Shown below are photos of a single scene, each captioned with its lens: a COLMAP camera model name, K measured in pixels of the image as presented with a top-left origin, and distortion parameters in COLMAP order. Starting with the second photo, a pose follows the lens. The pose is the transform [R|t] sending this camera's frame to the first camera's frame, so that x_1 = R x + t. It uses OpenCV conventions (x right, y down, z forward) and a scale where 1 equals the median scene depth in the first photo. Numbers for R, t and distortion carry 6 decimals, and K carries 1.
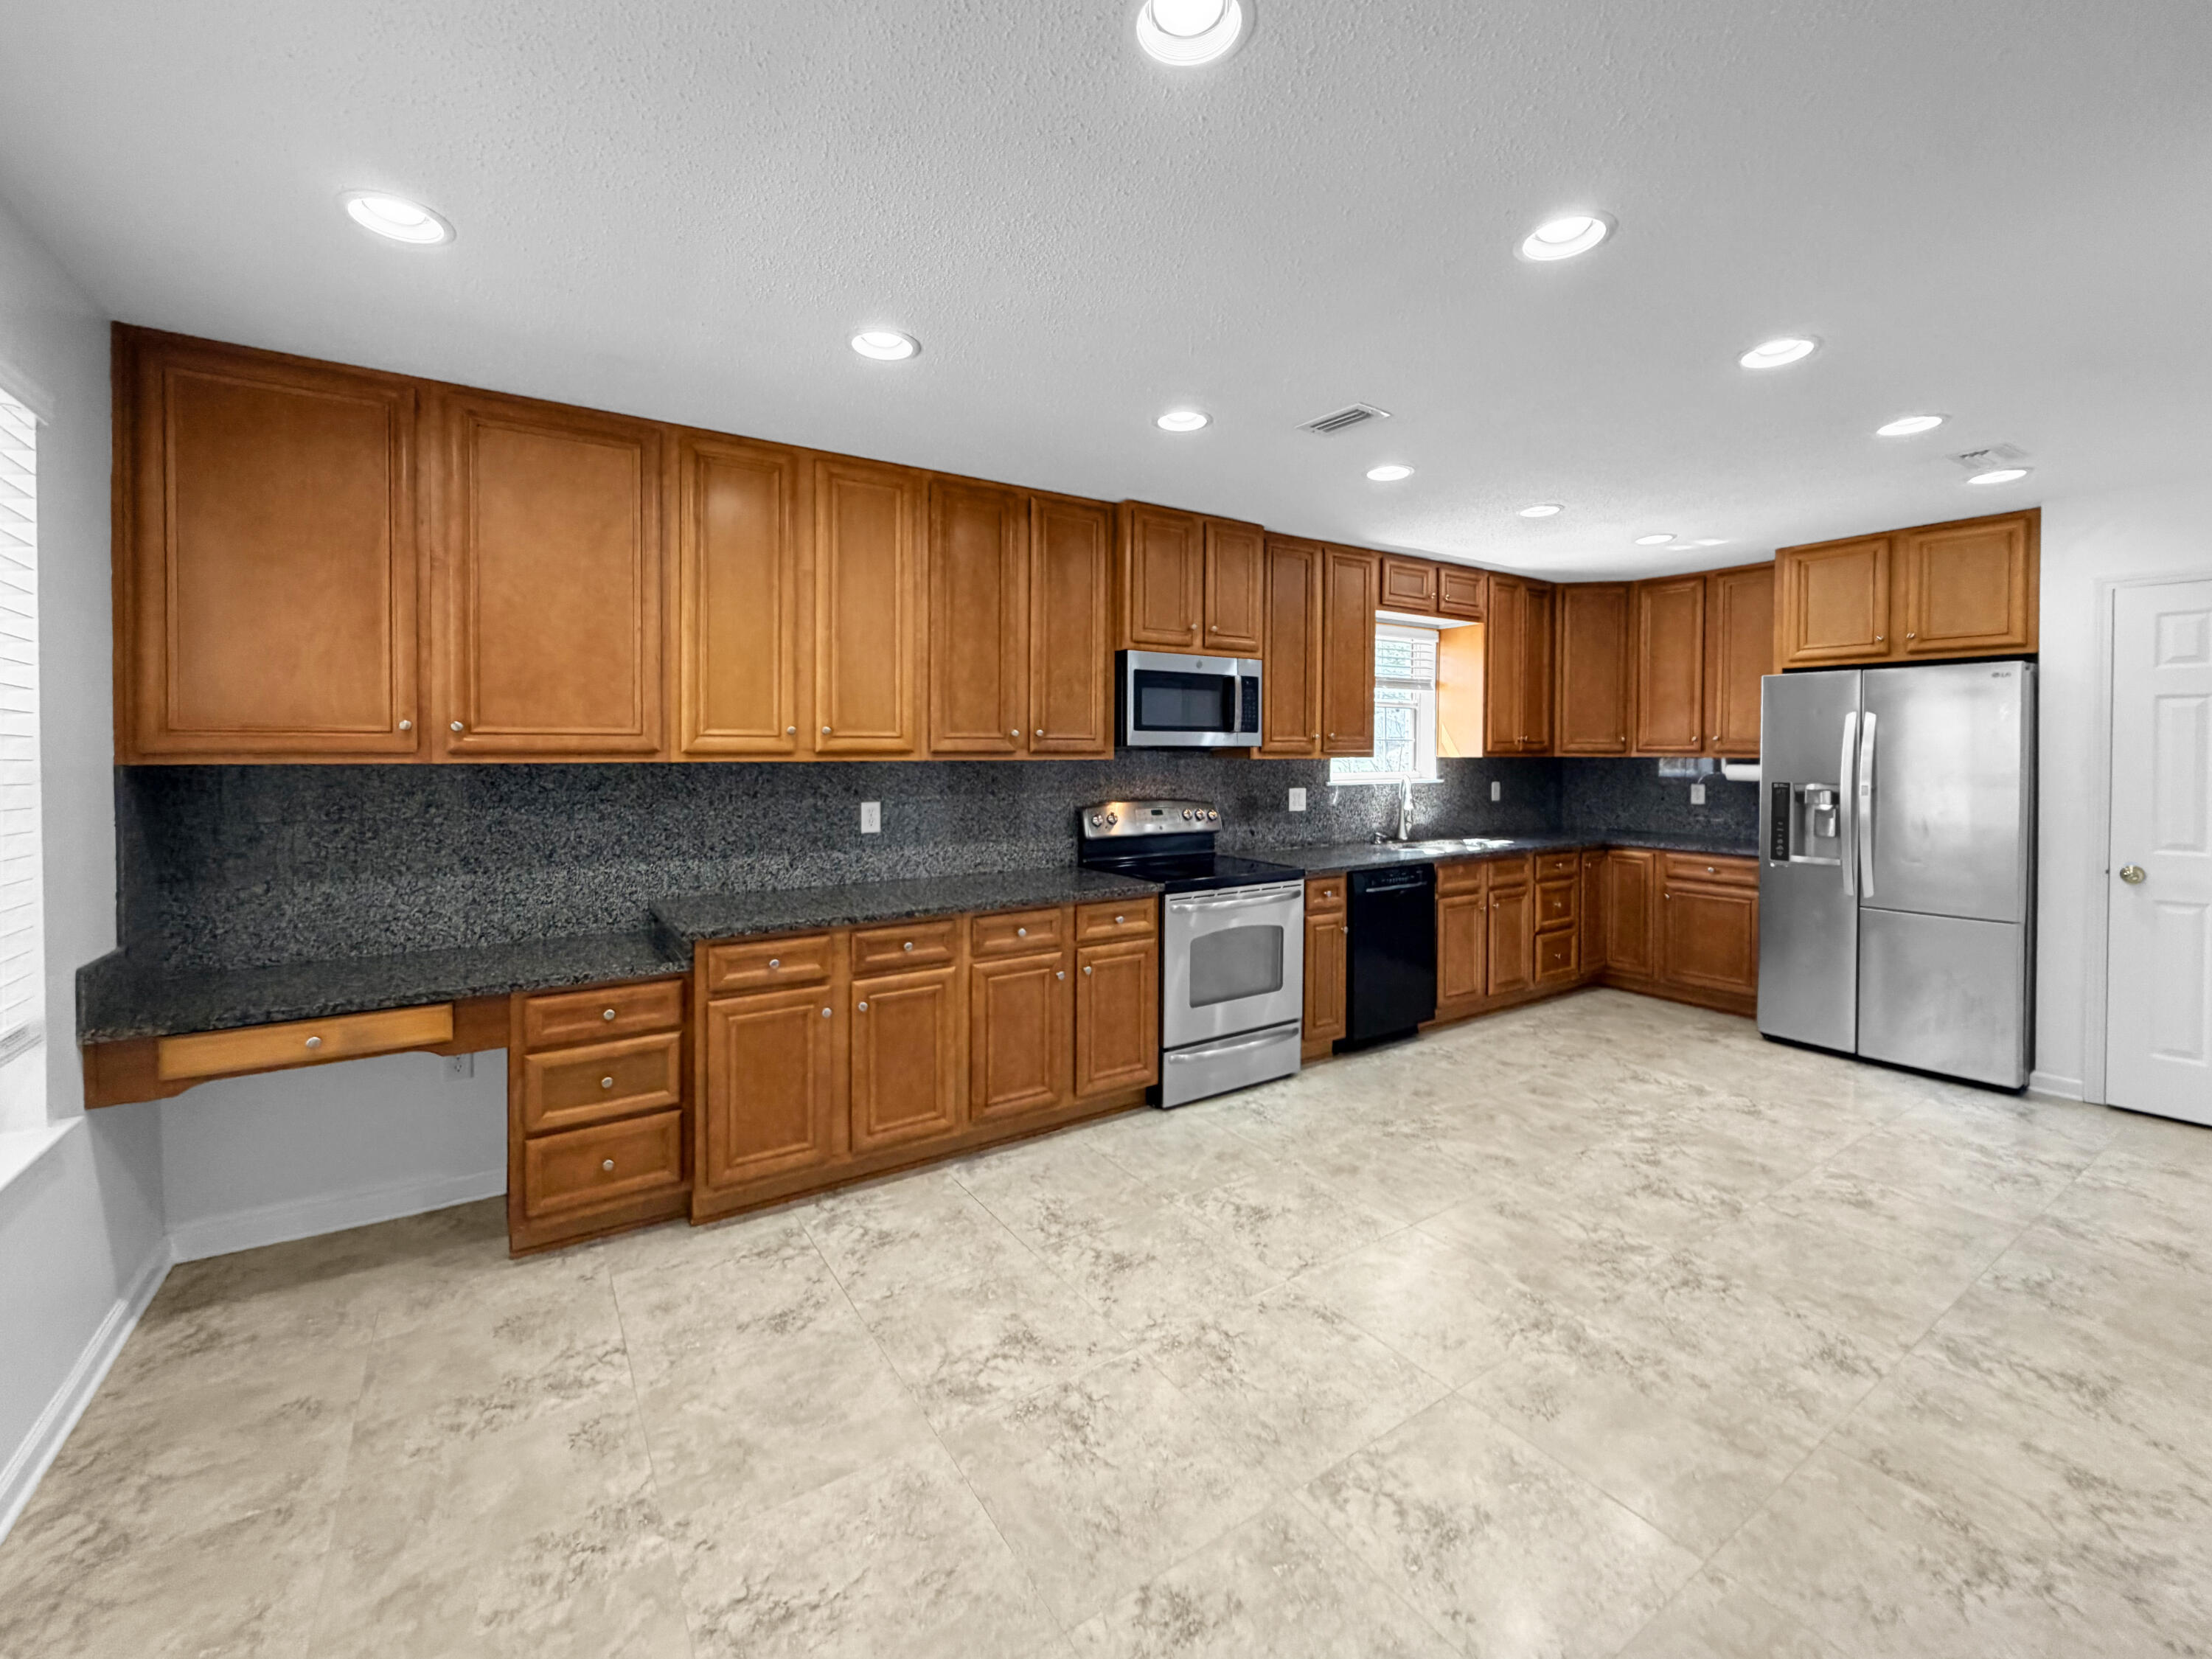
lens RADIAL K [[896.5, 0, 1098.9], [0, 896.5, 763.8], [0, 0, 1]] dist [0.001931, 0.000263]
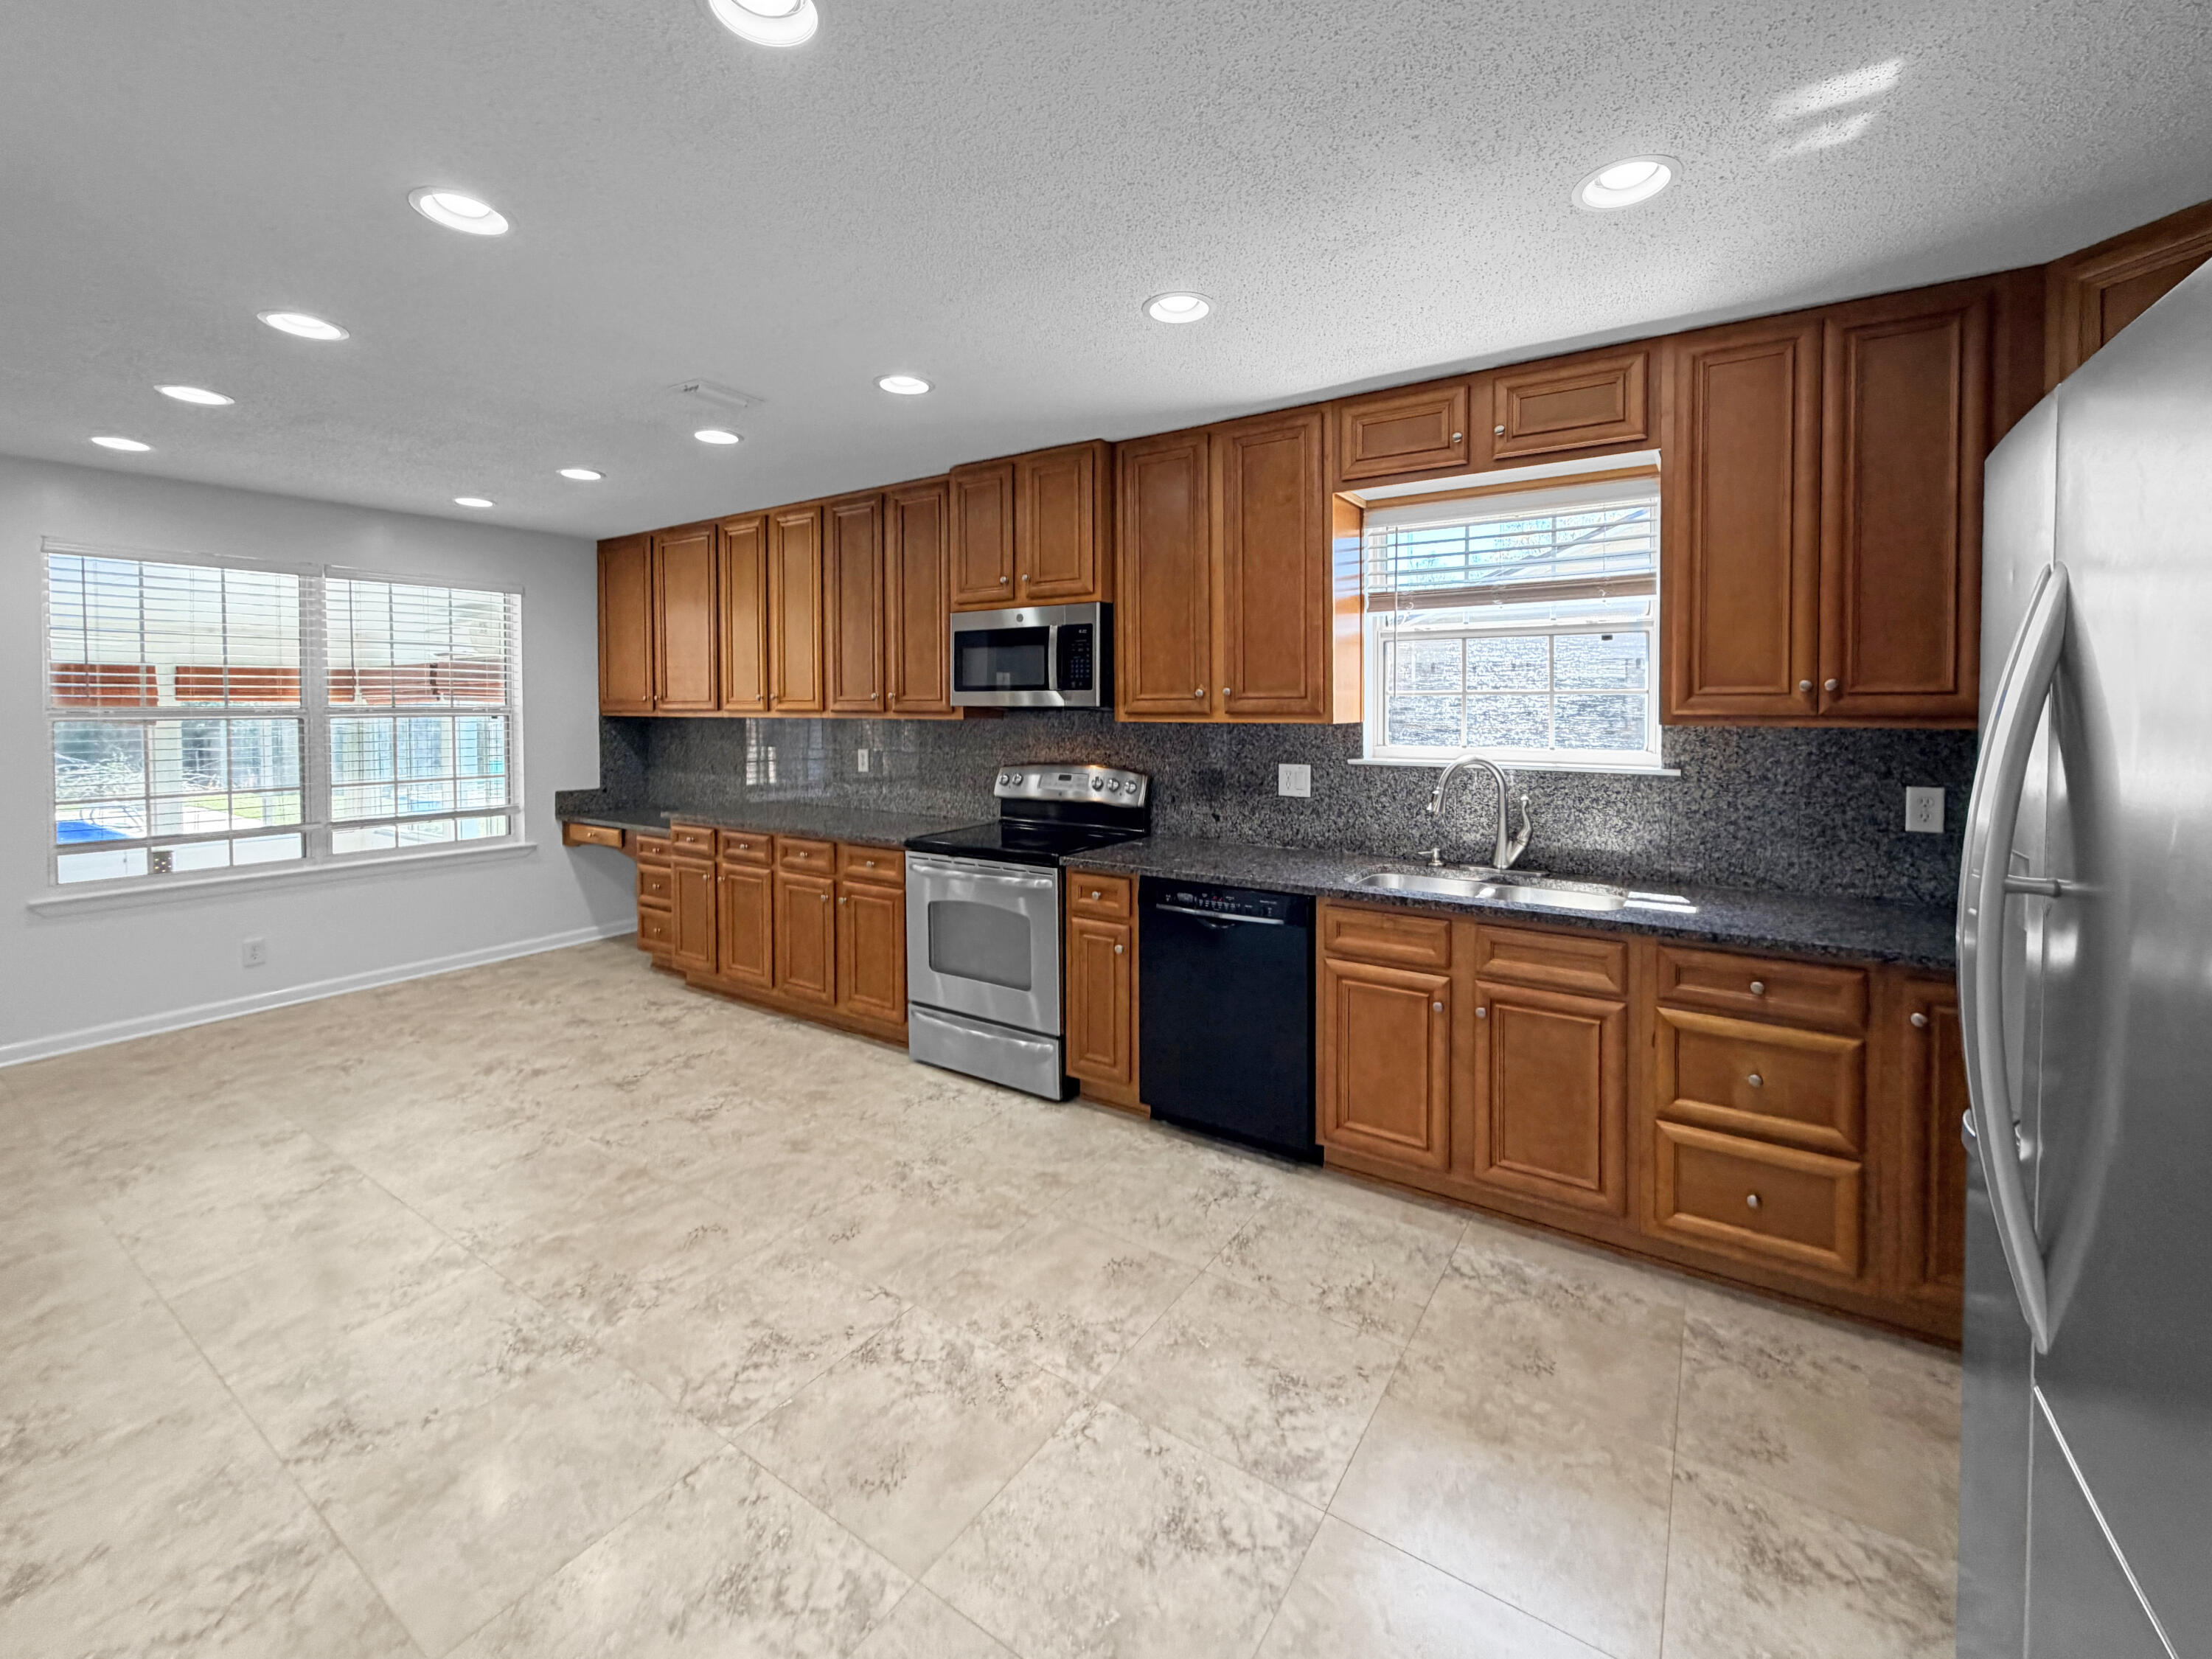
lens RADIAL K [[915.8, 0, 1101.5], [0, 915.8, 721.0], [0, 0, 1]] dist [0.001358, 0.000236]
pose [[0.395141, 0.014539, -0.918505, 1.204362], [-0.012332, 0.999869, 0.010522, -0.018675], [0.918538, 0.007169, 0.395269, 0.837660]]
